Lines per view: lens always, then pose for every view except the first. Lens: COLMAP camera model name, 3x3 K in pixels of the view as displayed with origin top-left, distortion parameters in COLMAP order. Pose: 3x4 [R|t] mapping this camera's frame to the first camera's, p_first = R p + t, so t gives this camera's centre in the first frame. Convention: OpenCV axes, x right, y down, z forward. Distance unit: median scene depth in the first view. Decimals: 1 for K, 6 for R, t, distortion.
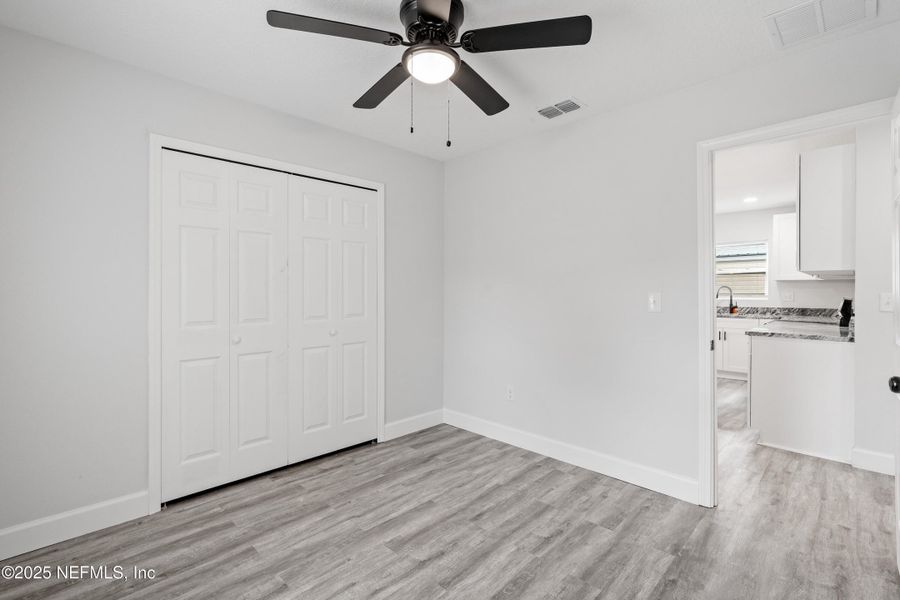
lens RADIAL K [[409.8, 0, 449.0], [0, 409.8, 298.3], [0, 0, 1]] dist [-0.006151, 0.001057]
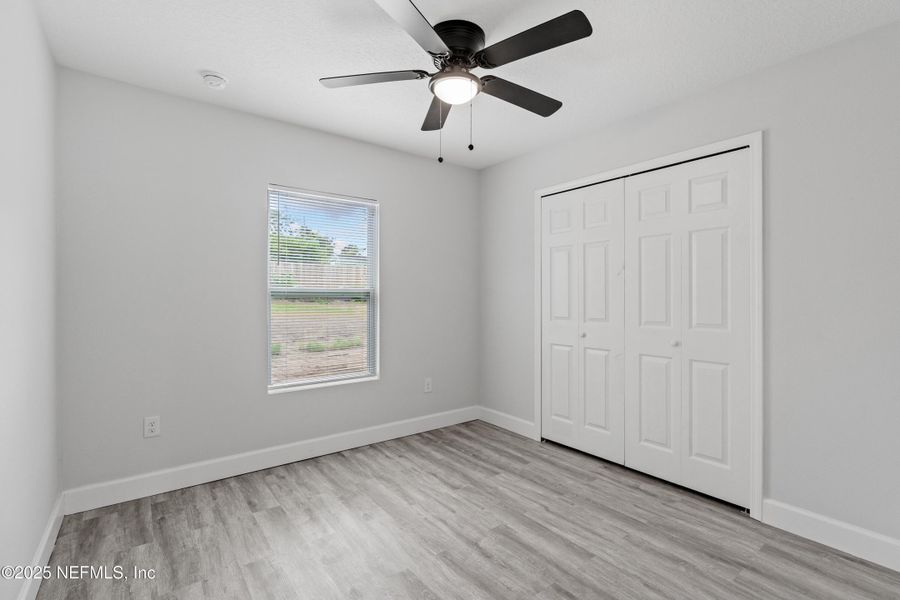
lens RADIAL K [[409.8, 0, 449.0], [0, 409.8, 298.3], [0, 0, 1]] dist [-0.006151, 0.001057]
pose [[-0.131494, 0.003572, -0.991310, 0.772746], [-0.019067, 0.999799, 0.006132, -0.004474], [0.991134, 0.019707, -0.131400, 0.810845]]
